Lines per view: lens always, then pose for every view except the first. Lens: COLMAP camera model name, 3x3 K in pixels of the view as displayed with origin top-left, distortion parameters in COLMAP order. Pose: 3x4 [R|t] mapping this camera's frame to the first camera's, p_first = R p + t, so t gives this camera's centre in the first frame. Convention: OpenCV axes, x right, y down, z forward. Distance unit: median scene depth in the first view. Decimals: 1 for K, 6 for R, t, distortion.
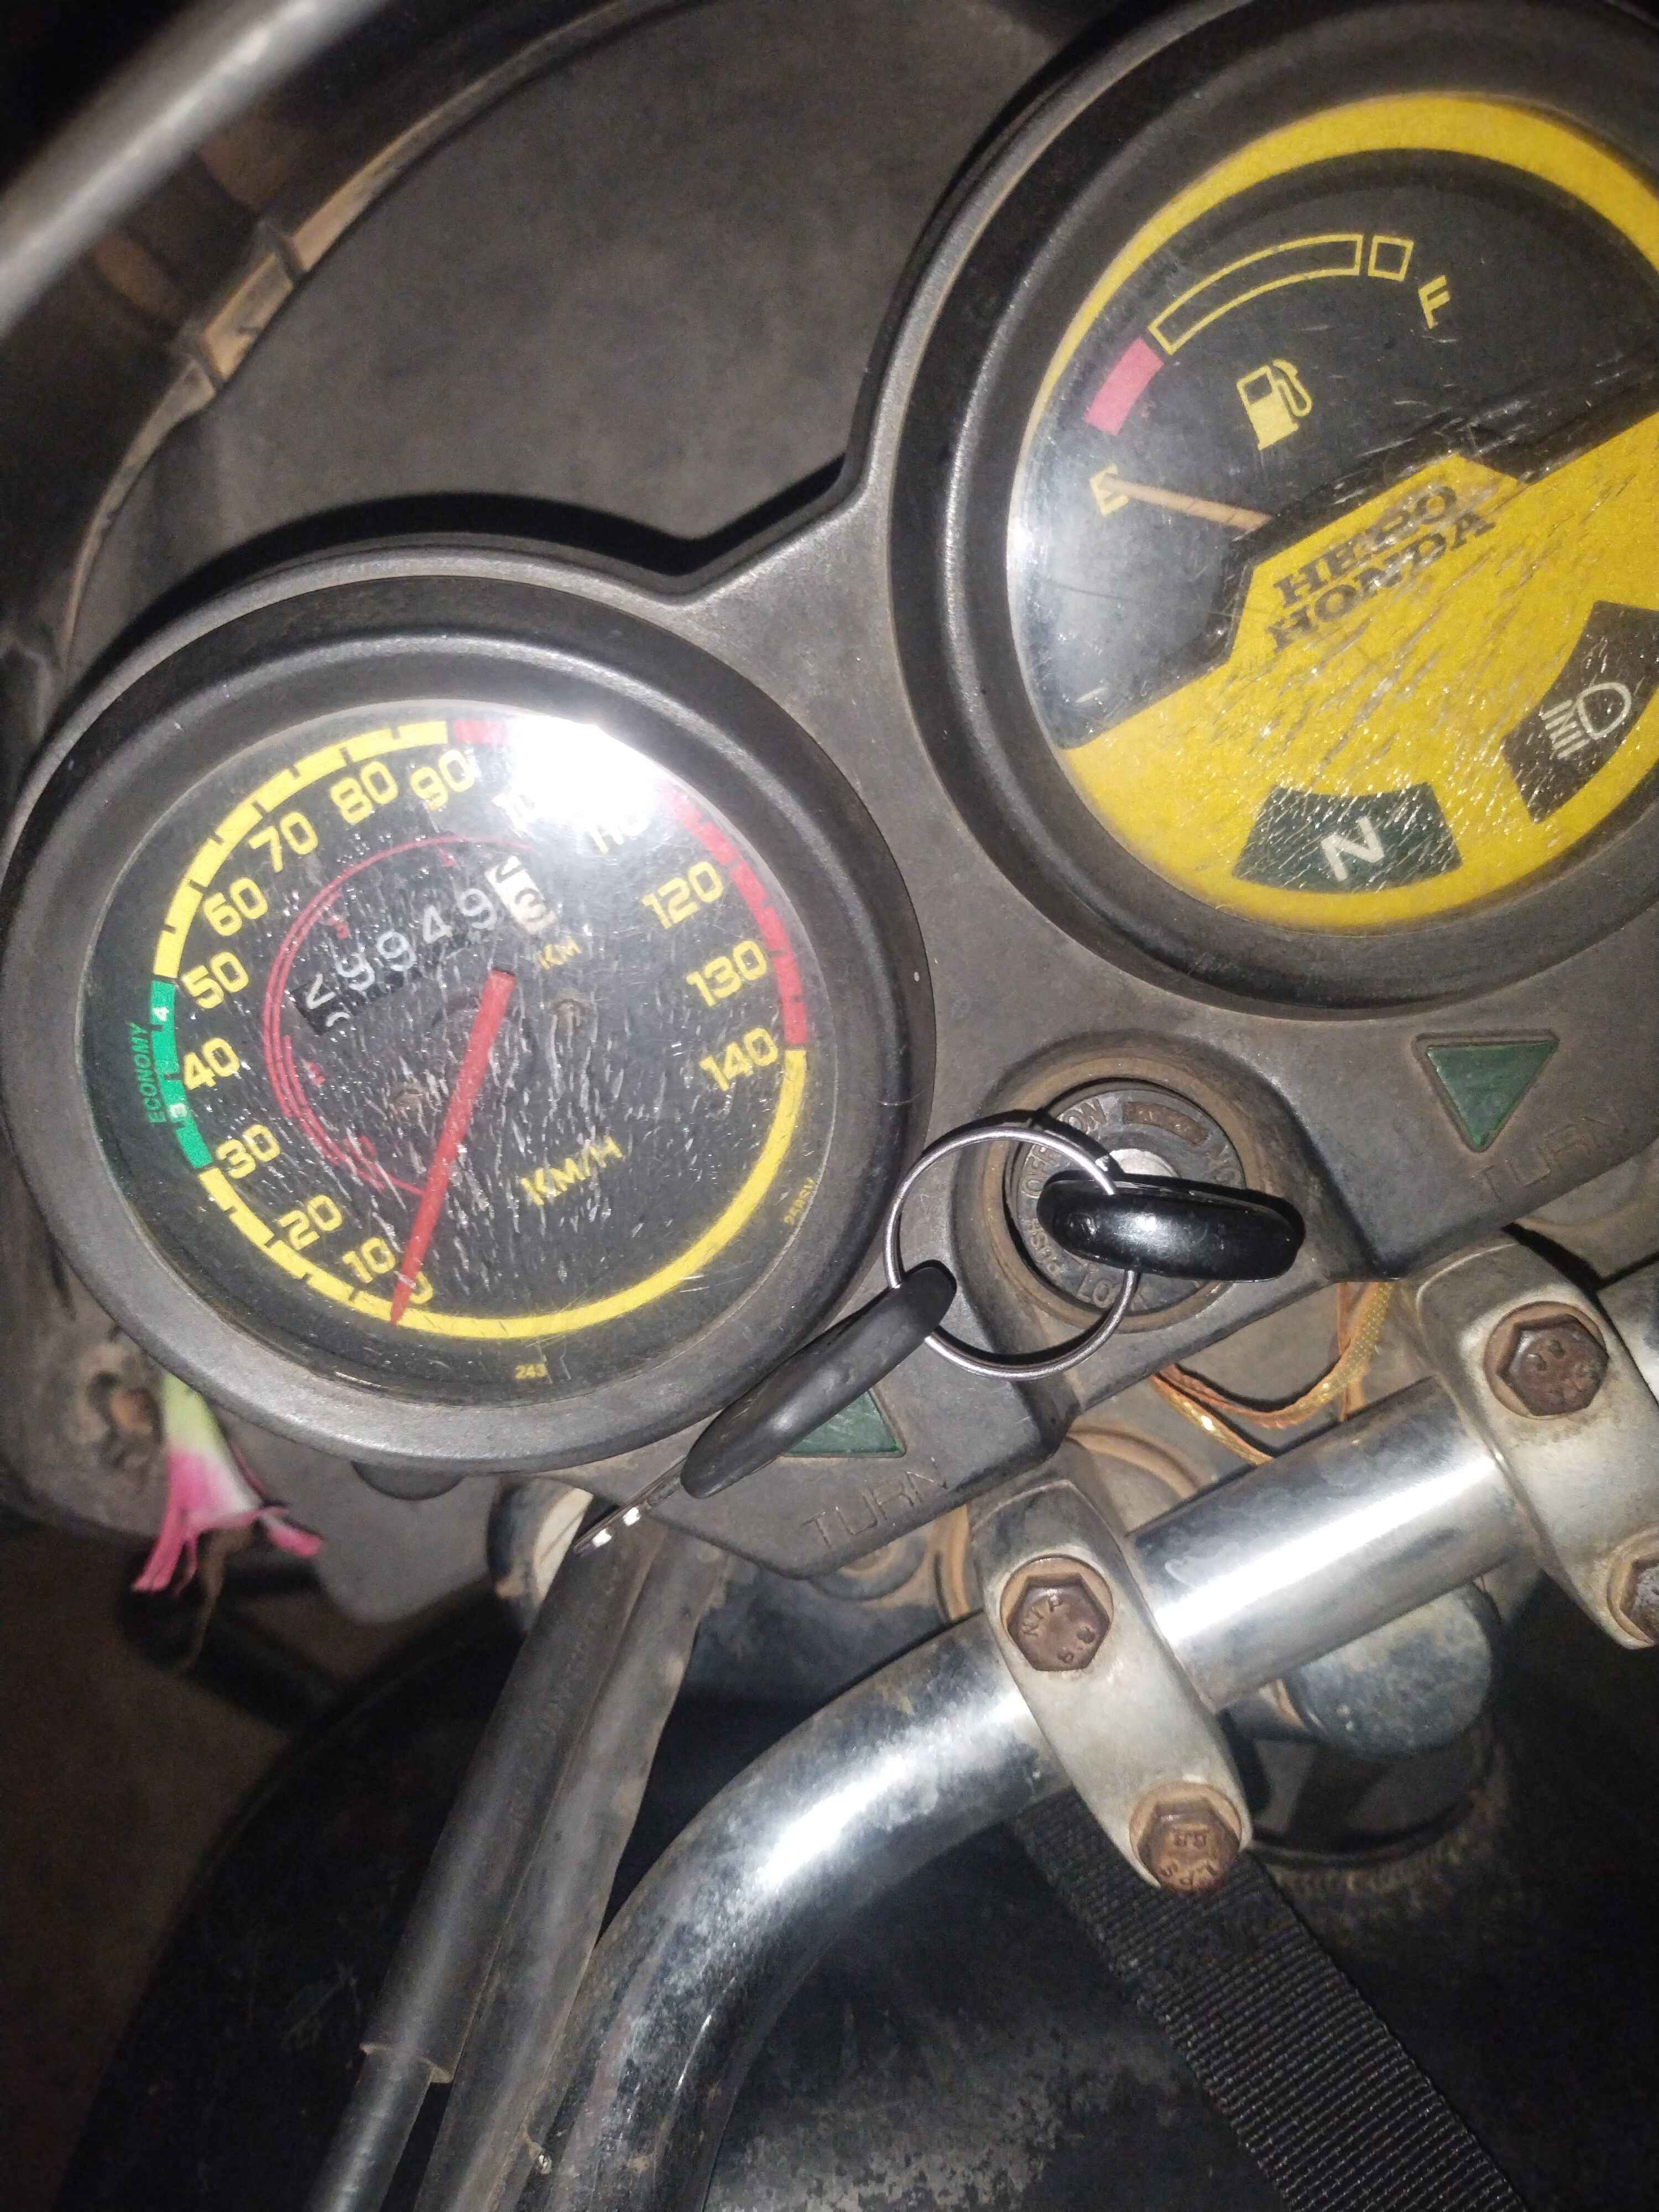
lens RADIAL K [[1682.7, 0, 828.0], [0, 1682.7, 1106.4], [0, 0, 1]] dist [0.033977, -0.101212]
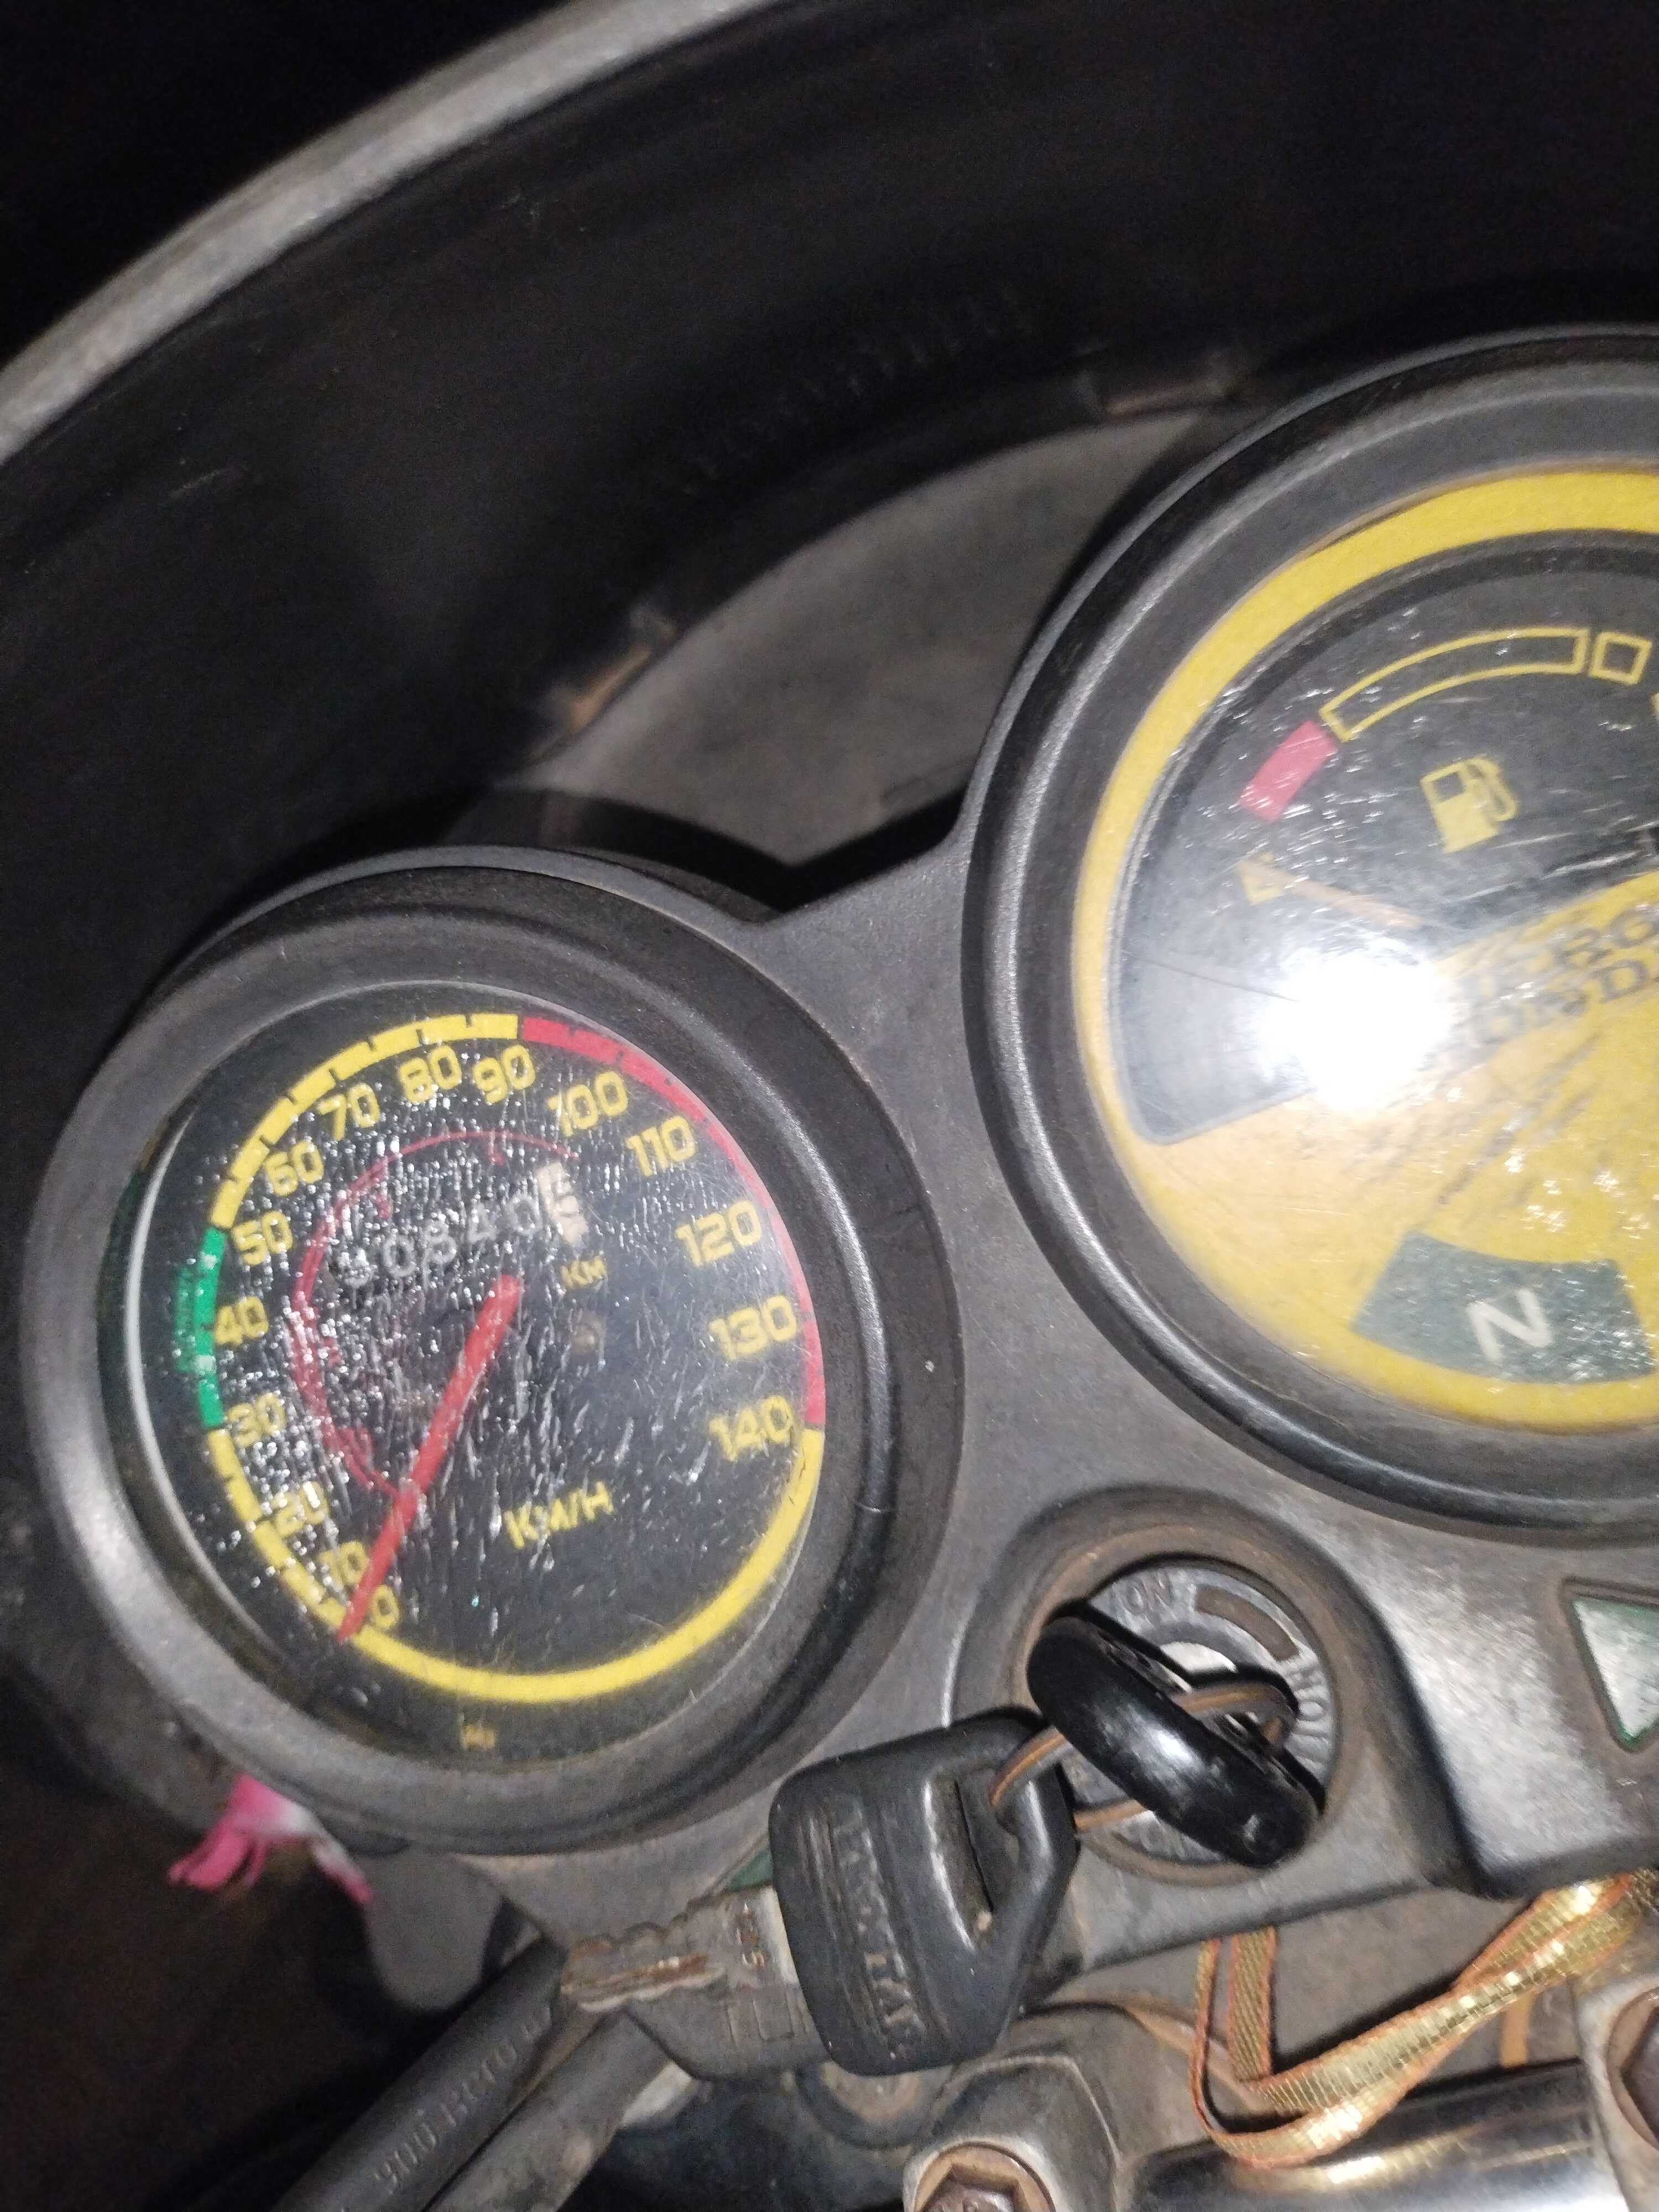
lens RADIAL K [[1682.7, 0, 842.5], [0, 1682.7, 1127.8], [0, 0, 1]] dist [0.033977, -0.101212]
pose [[0.941057, 0.150409, -0.302965, 0.247288], [-0.220857, 0.951635, -0.213571, 0.000140], [0.256189, 0.267895, 0.928762, 0.150833]]
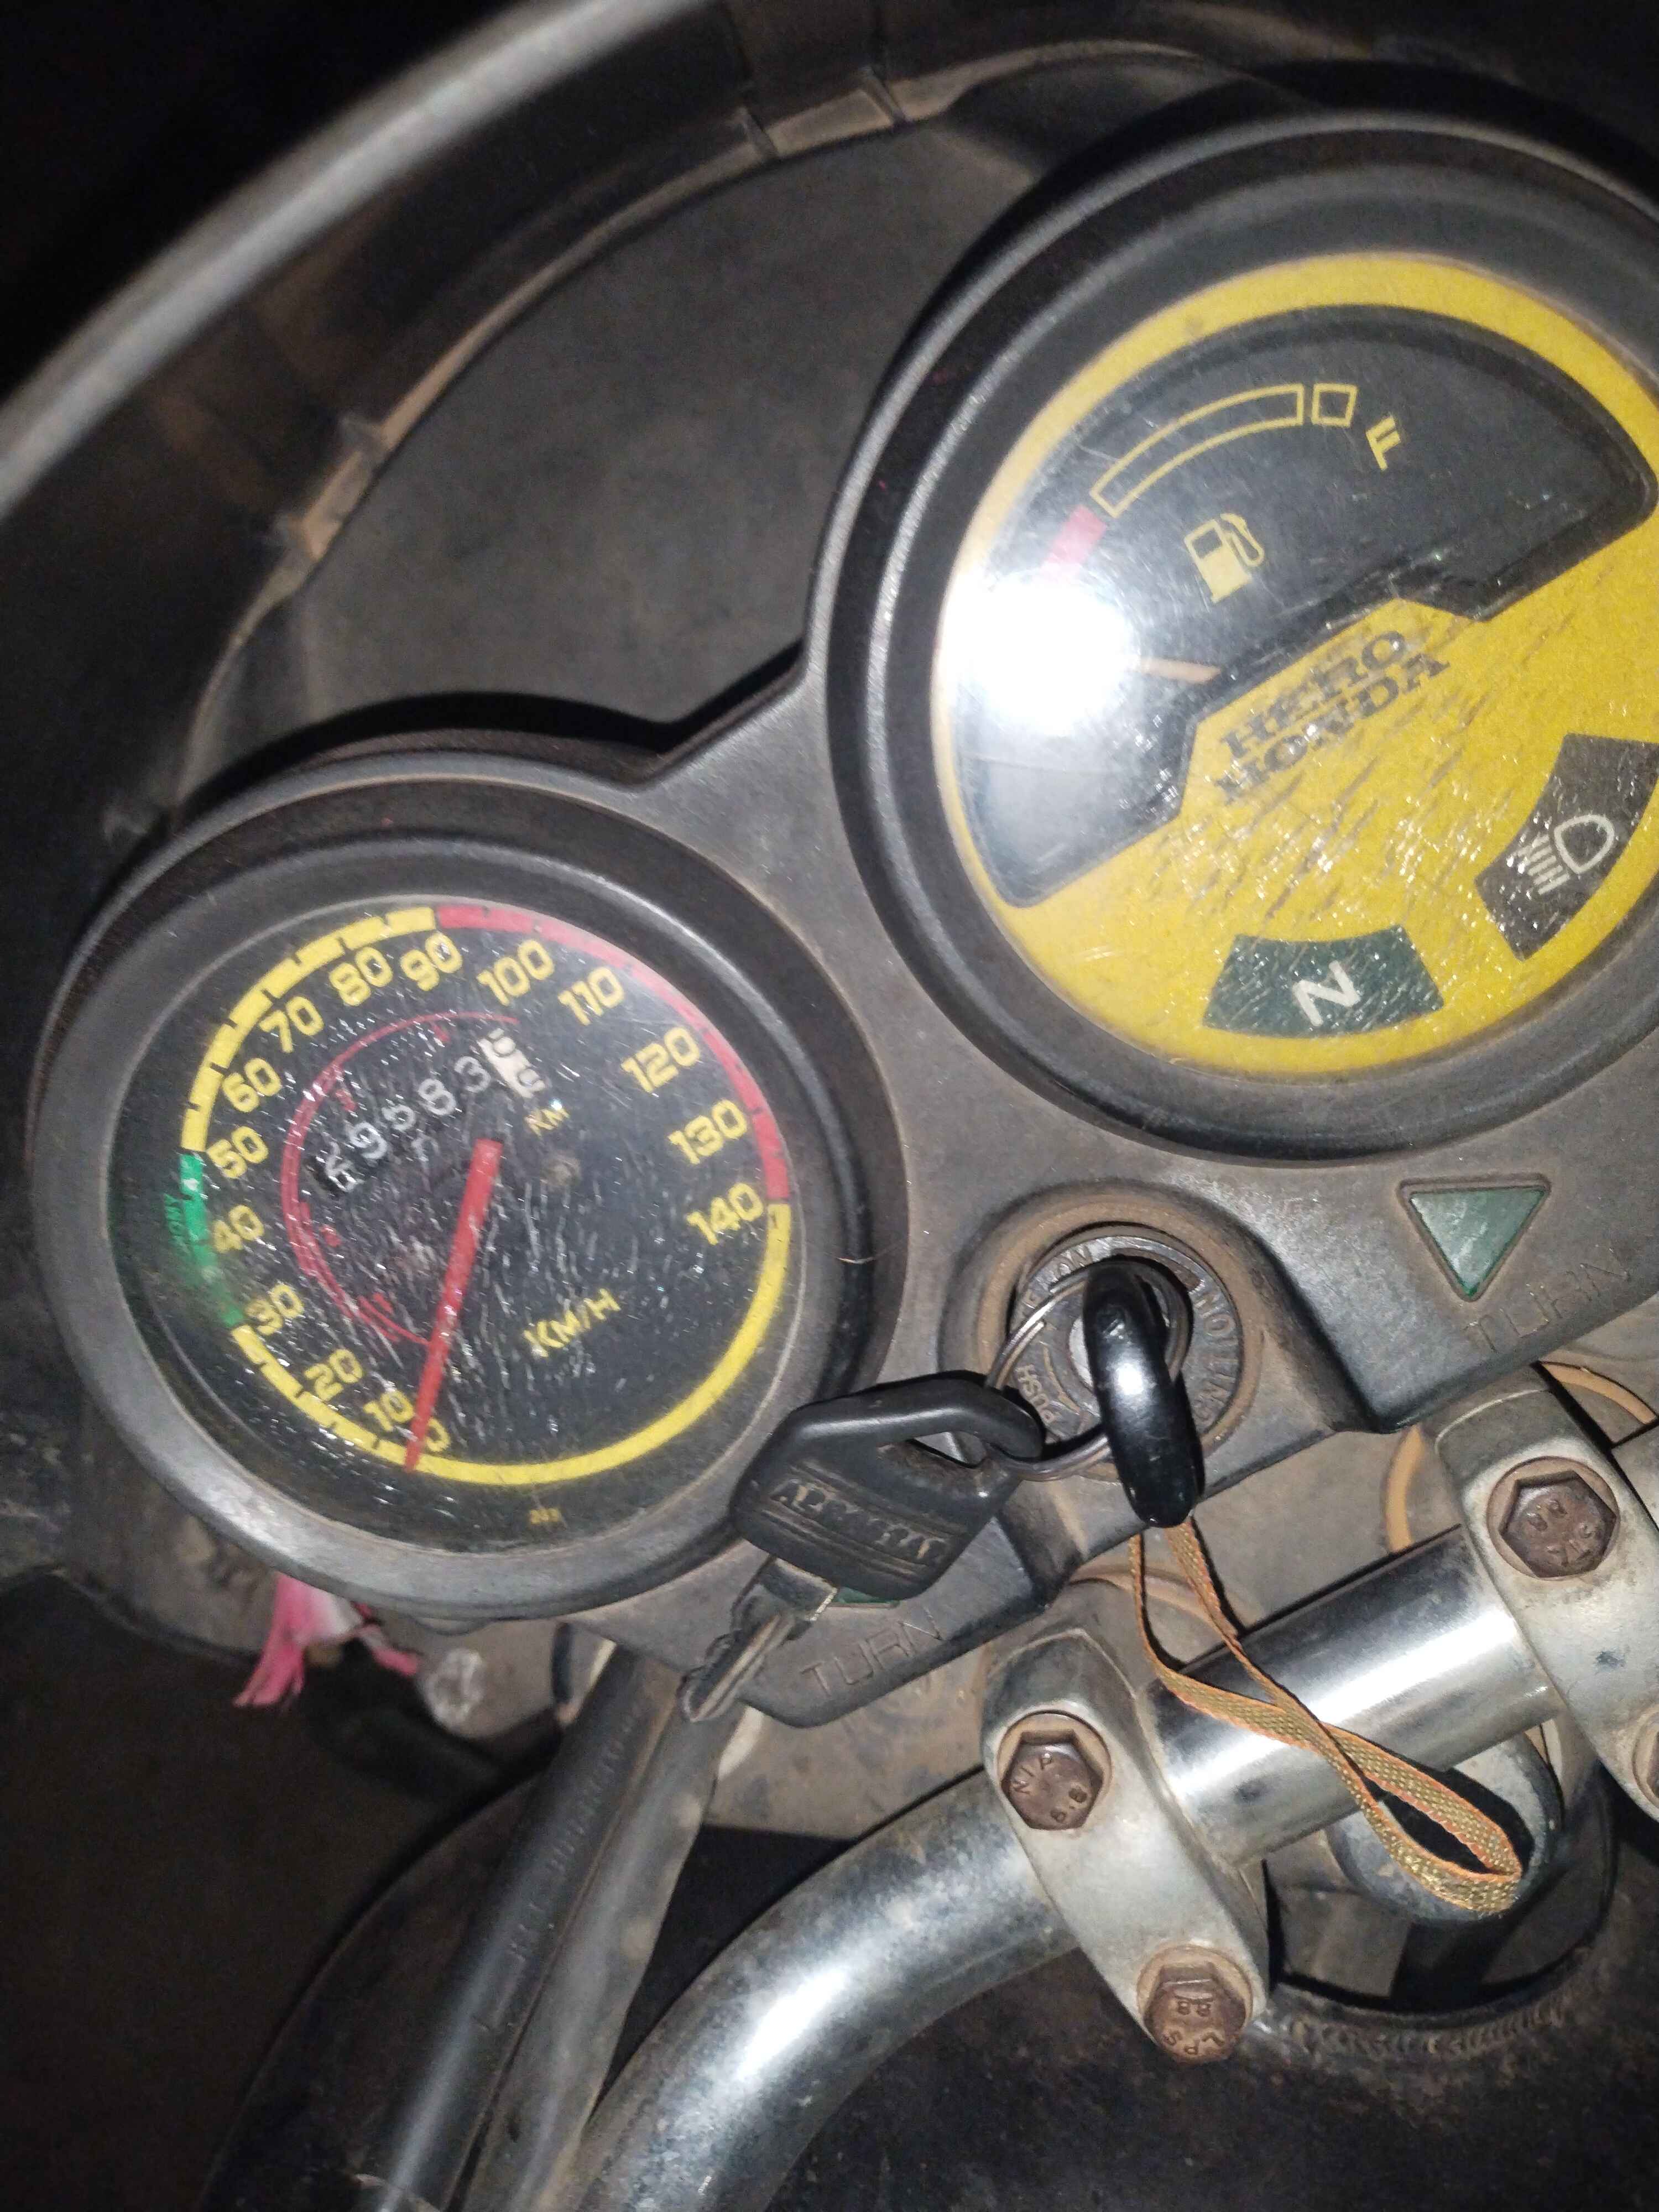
lens RADIAL K [[1682.7, 0, 829.8], [0, 1682.7, 1109.5], [0, 0, 1]] dist [0.033977, -0.101212]
pose [[0.990012, -0.023899, -0.138941, 0.161919], [0.018036, 0.998899, -0.043306, -0.048588], [0.139823, 0.040367, 0.989353, -0.014141]]
